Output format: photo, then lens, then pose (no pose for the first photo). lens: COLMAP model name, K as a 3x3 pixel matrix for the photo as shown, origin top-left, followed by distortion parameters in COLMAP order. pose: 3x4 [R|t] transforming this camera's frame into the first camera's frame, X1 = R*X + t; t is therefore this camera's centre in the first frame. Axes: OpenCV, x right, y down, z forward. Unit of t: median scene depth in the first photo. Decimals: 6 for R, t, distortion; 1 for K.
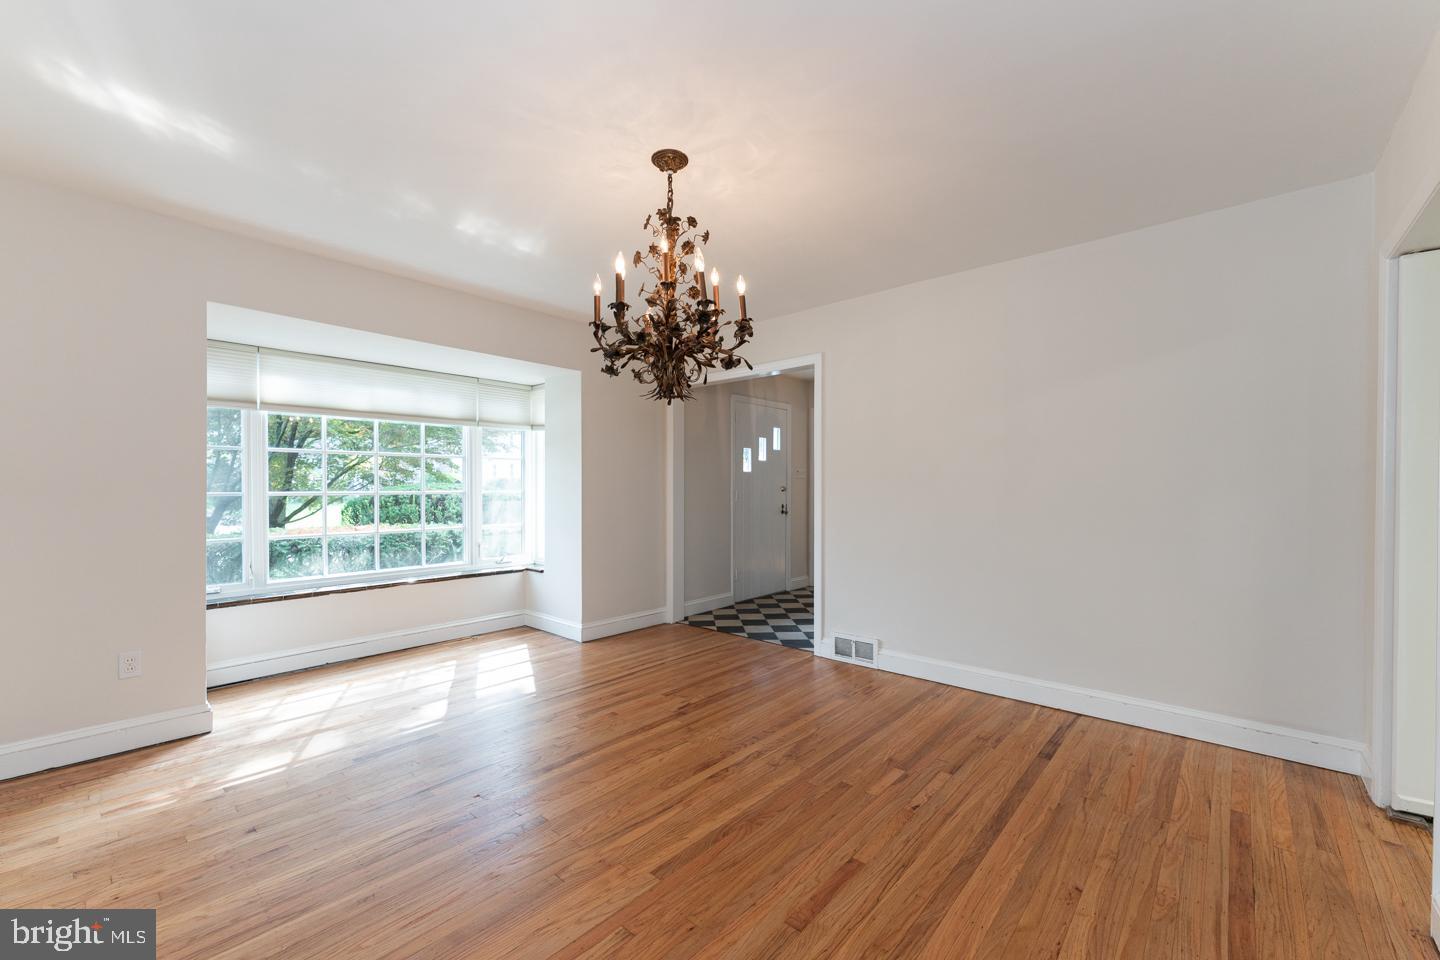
lens RADIAL K [[579.7, 0, 696.7], [0, 579.7, 489.2], [0, 0, 1]] dist [0.002153, 0.000379]
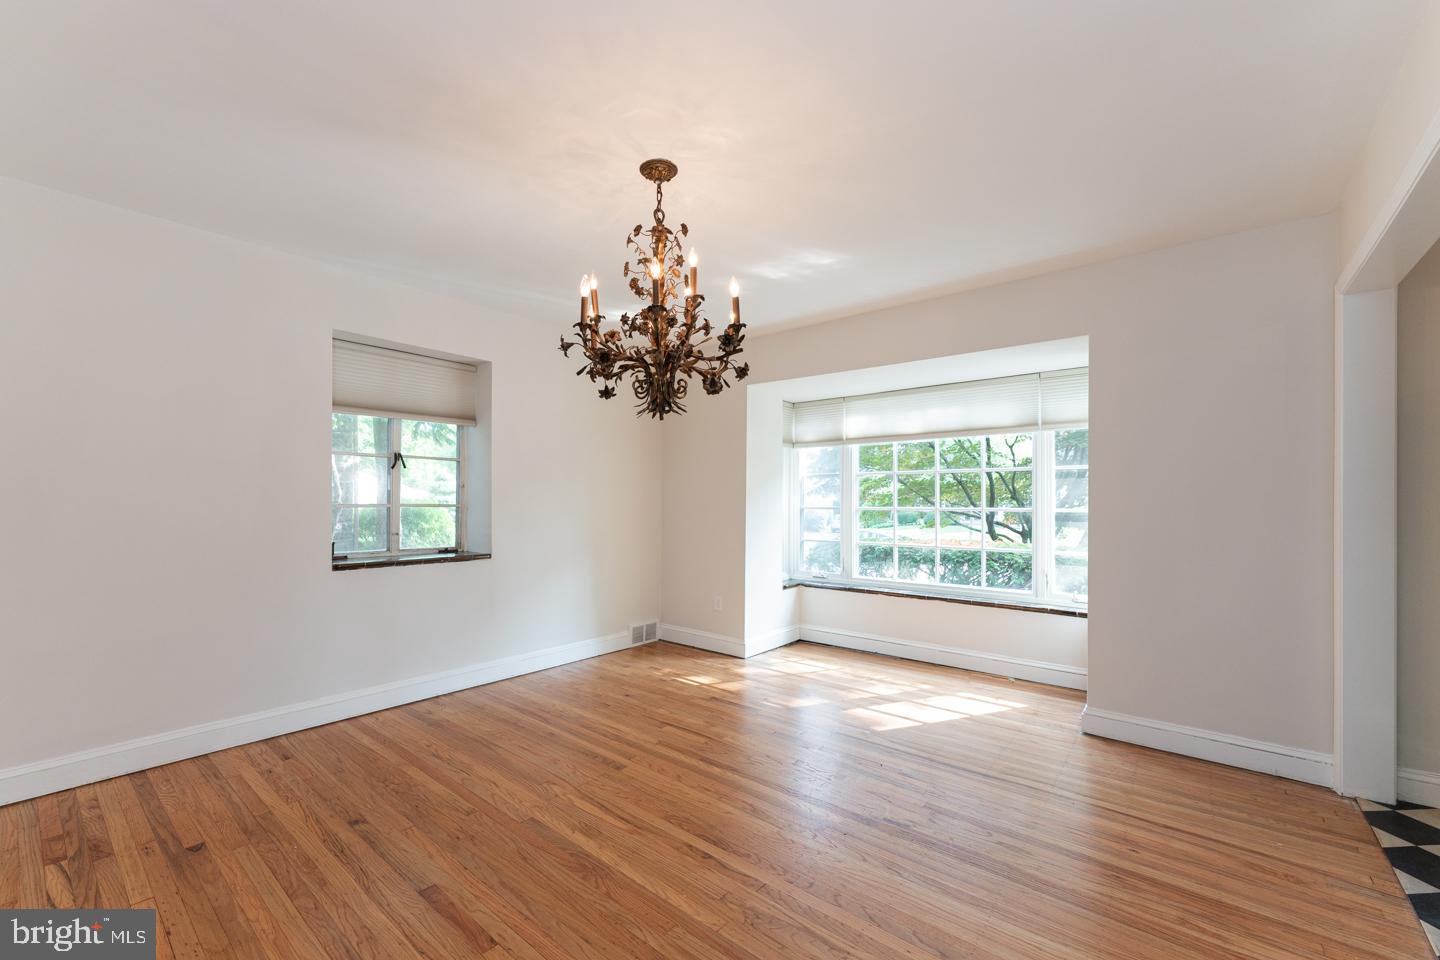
lens RADIAL K [[579.7, 0, 696.7], [0, 579.7, 489.2], [0, 0, 1]] dist [0.002153, 0.000379]
pose [[0.042546, -0.019245, -0.998909, 0.746227], [-0.006668, 0.999787, -0.019546, -0.008489], [0.999072, 0.007493, 0.042409, 0.818651]]
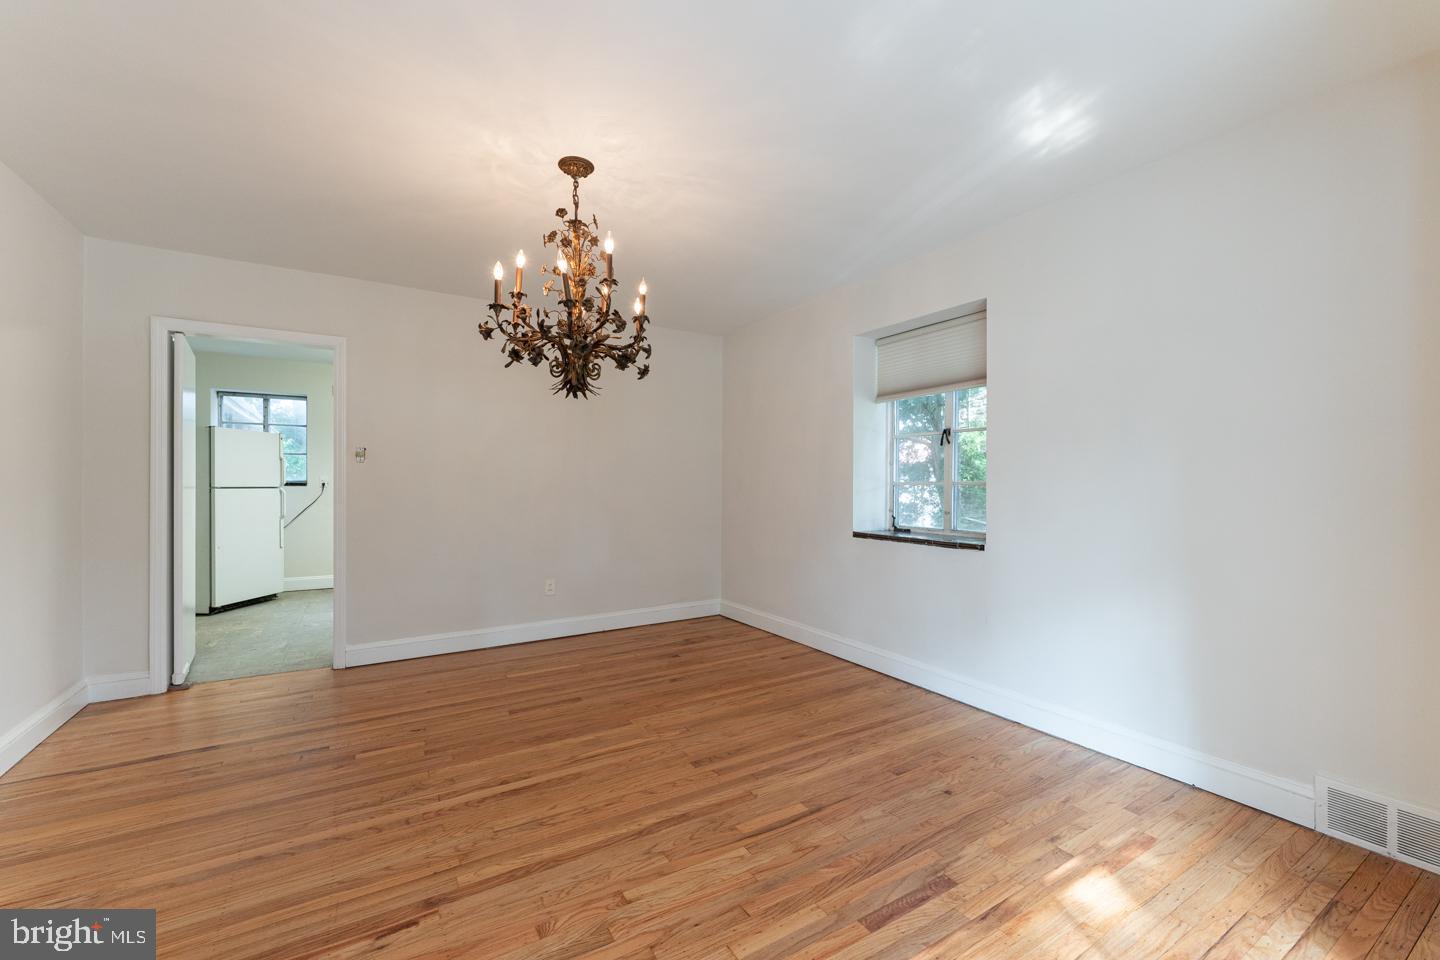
lens RADIAL K [[590.2, 0, 721.1], [0, 590.2, 482.9], [0, 0, 1]] dist [0.002173, 0.000209]
pose [[-0.967070, -0.000092, 0.254509, -0.457282], [0.000755, 0.999995, 0.003229, -0.000157], [-0.254508, 0.003315, -0.967065, 1.577483]]
